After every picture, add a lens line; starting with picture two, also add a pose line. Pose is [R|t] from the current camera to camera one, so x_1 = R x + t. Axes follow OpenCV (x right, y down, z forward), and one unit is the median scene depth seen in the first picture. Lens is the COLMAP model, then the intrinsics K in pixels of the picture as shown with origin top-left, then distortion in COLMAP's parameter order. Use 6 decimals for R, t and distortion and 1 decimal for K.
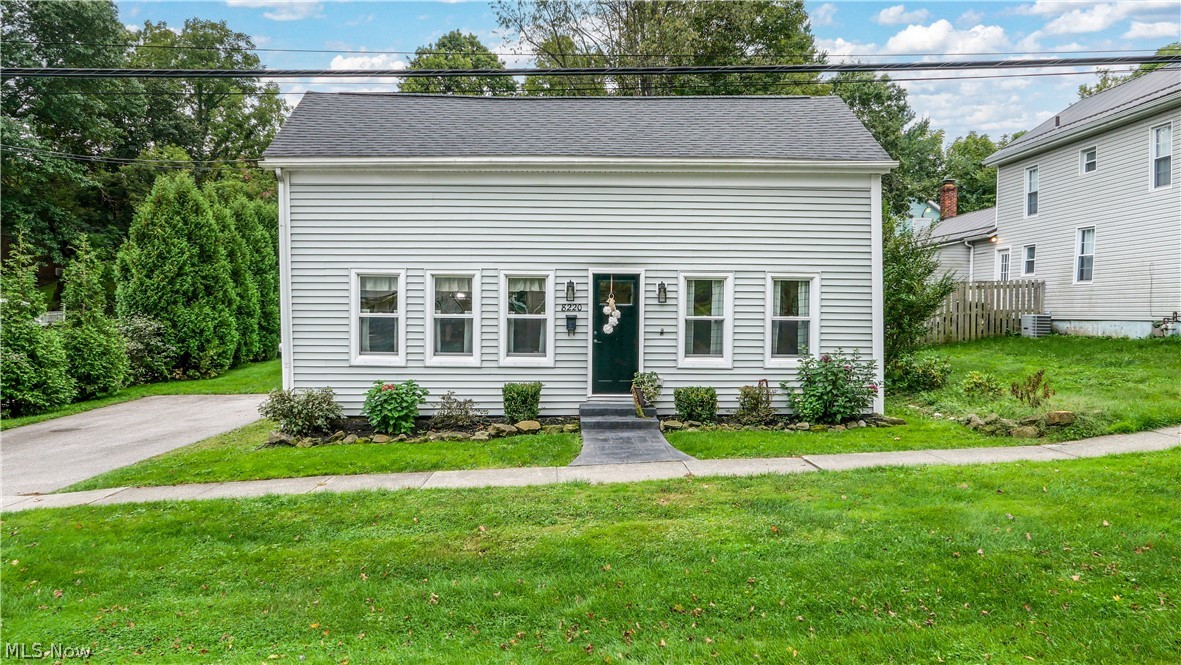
lens RADIAL K [[826.2, 0, 582.5], [0, 826.2, 338.5], [0, 0, 1]] dist [-0.012207, 0.001054]
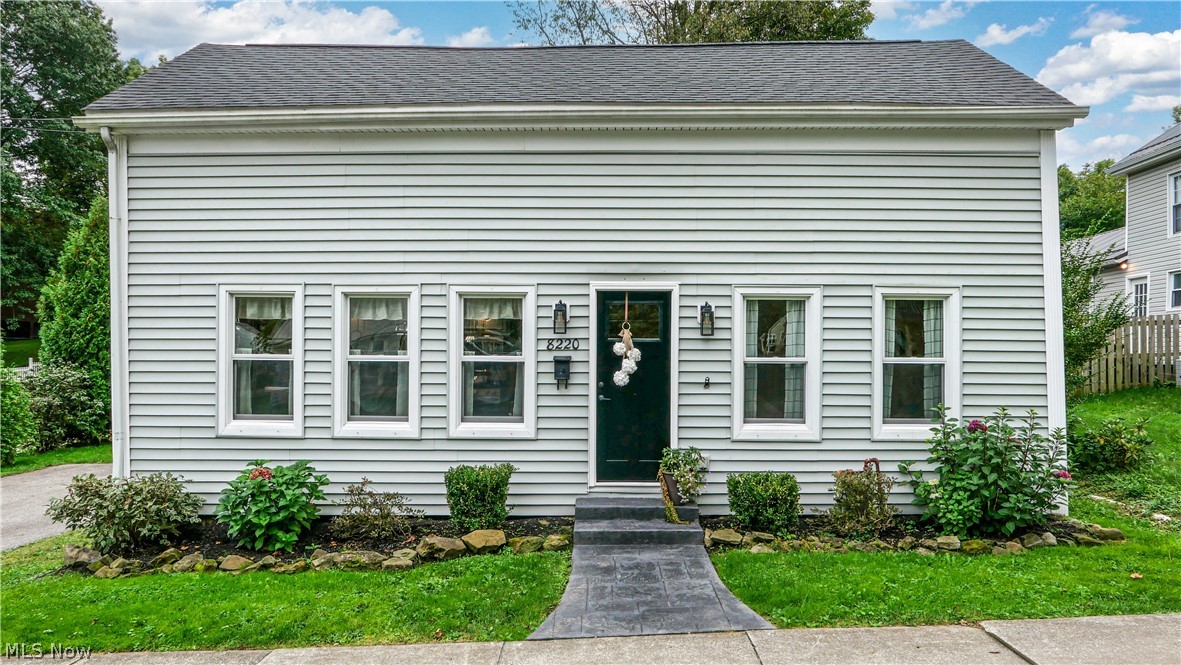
lens RADIAL K [[826.2, 0, 605.0], [0, 826.2, 362.1], [0, 0, 1]] dist [-0.012207, 0.001054]
pose [[0.999587, -0.002726, -0.028590, 0.036732], [0.001783, 0.999456, -0.032947, -0.003007], [0.028665, 0.032882, 0.999048, 0.370567]]
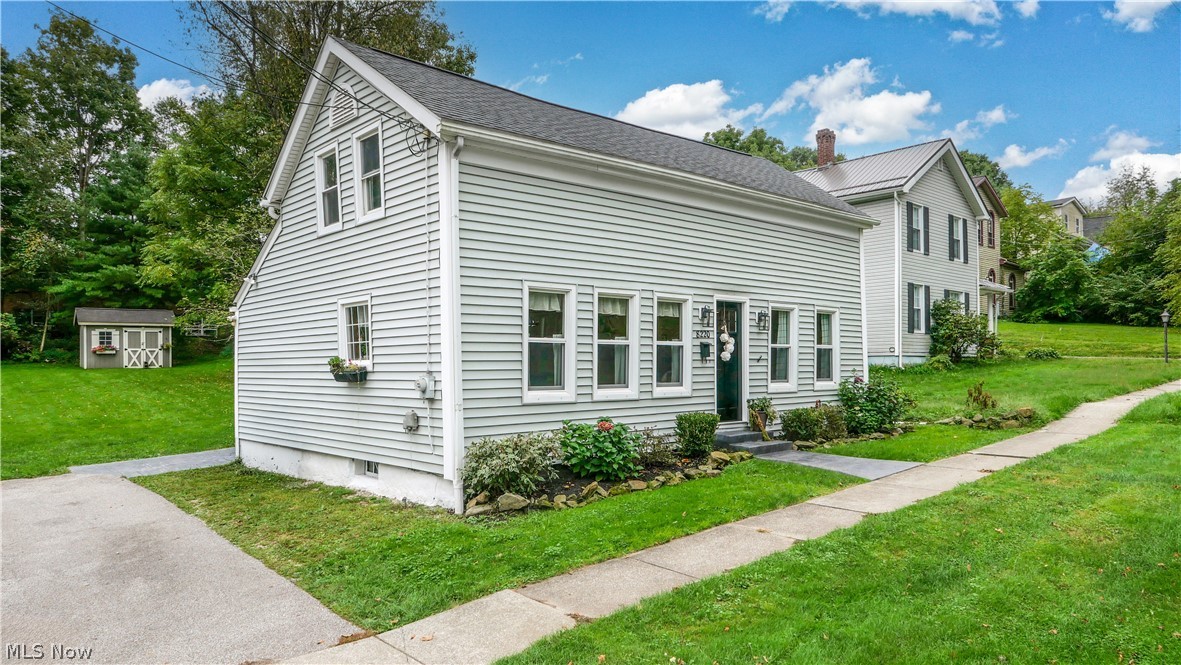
lens RADIAL K [[826.2, 0, 590.2], [0, 826.2, 338.0], [0, 0, 1]] dist [-0.012207, 0.001054]
pose [[0.732931, 0.011608, 0.680204, -0.771626], [0.007710, 0.999648, -0.025367, -0.009450], [-0.680259, 0.023837, 0.732584, 0.379226]]
